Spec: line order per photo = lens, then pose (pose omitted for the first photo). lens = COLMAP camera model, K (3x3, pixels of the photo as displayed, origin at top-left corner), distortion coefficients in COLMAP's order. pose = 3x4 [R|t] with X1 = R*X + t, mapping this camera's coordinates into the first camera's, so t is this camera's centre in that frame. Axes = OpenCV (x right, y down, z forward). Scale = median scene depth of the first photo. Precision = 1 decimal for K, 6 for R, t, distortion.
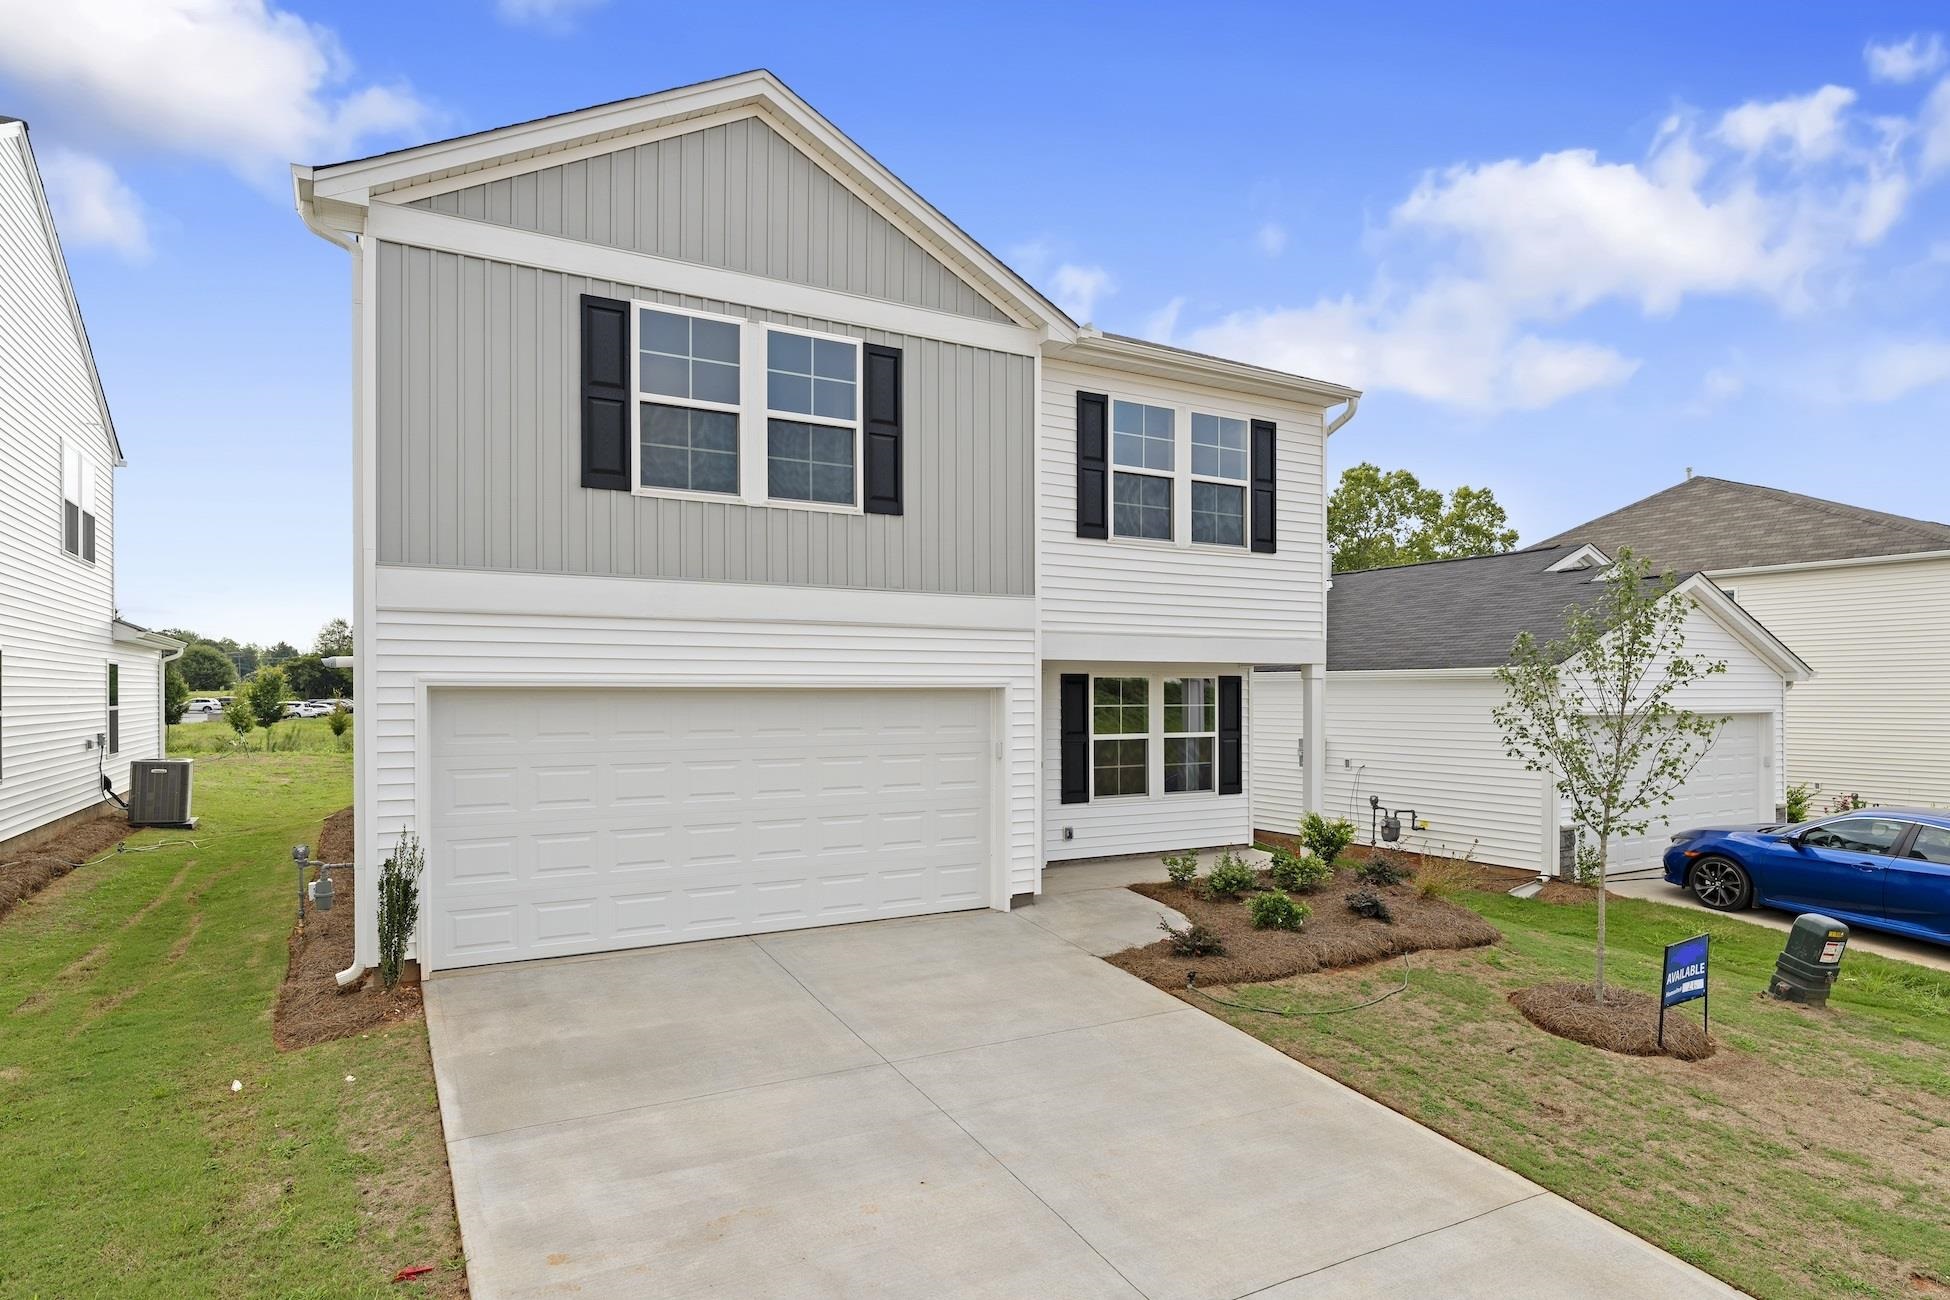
lens RADIAL K [[1086.7, 0, 972.7], [0, 1086.7, 701.0], [0, 0, 1]] dist [-0.001587, -0.000365]
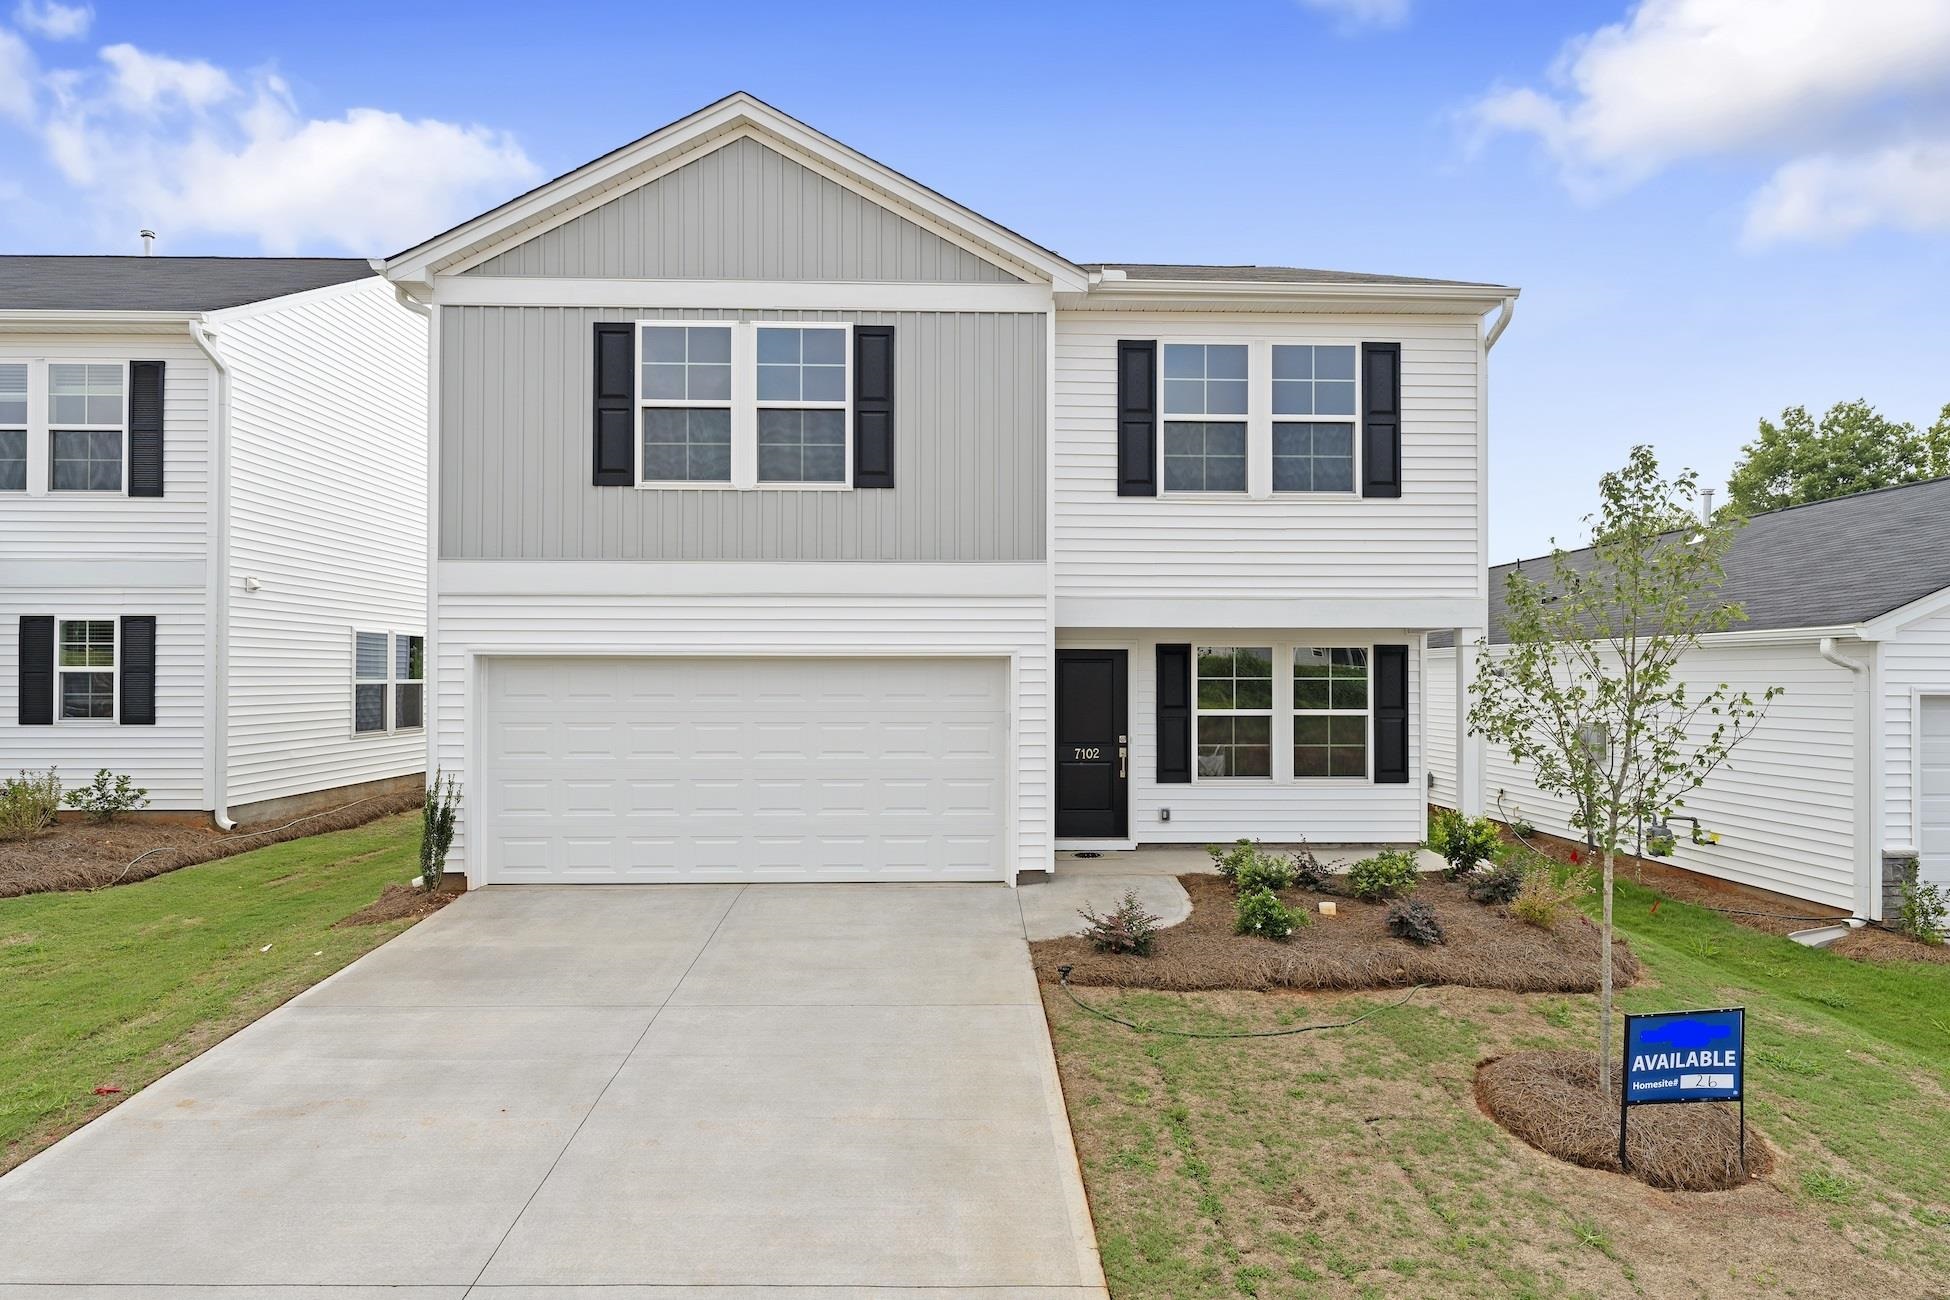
lens RADIAL K [[1037.3, 0, 964.1], [0, 1037.3, 671.4], [0, 0, 1]] dist [-0.002270, 0.000160]
pose [[0.884442, -0.000771, -0.466650, 0.482858], [-0.005643, 0.999908, -0.012347, 0.014859], [0.466616, 0.013553, 0.884356, 0.181953]]
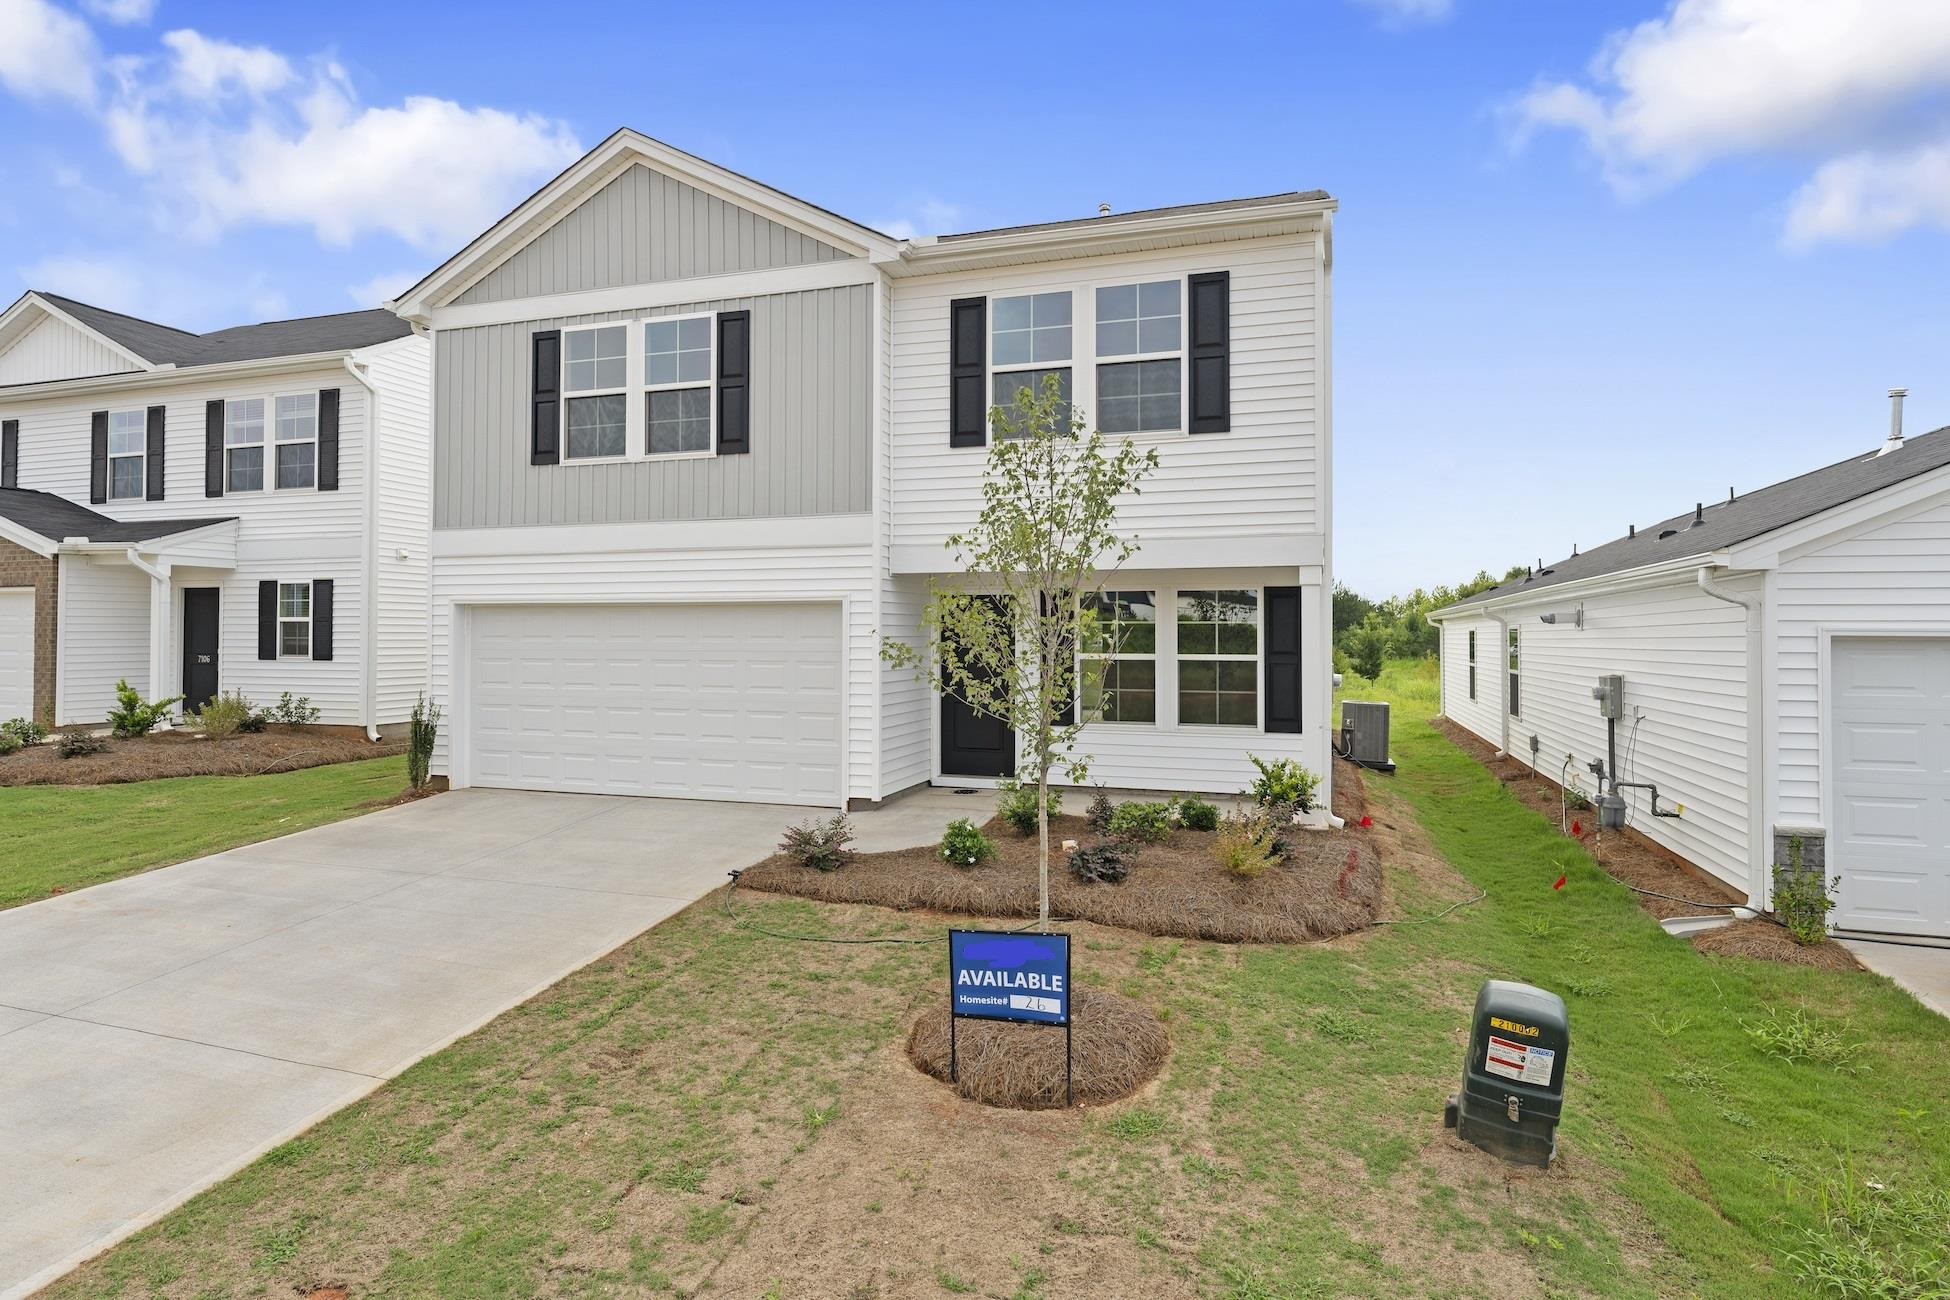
lens RADIAL K [[1037.3, 0, 959.4], [0, 1037.3, 624.9], [0, 0, 1]] dist [-0.002270, 0.000160]
pose [[0.677205, -0.006258, -0.735768, 0.966090], [-0.008885, 0.999821, -0.016682, 0.031036], [0.735741, 0.017835, 0.677029, 0.452569]]
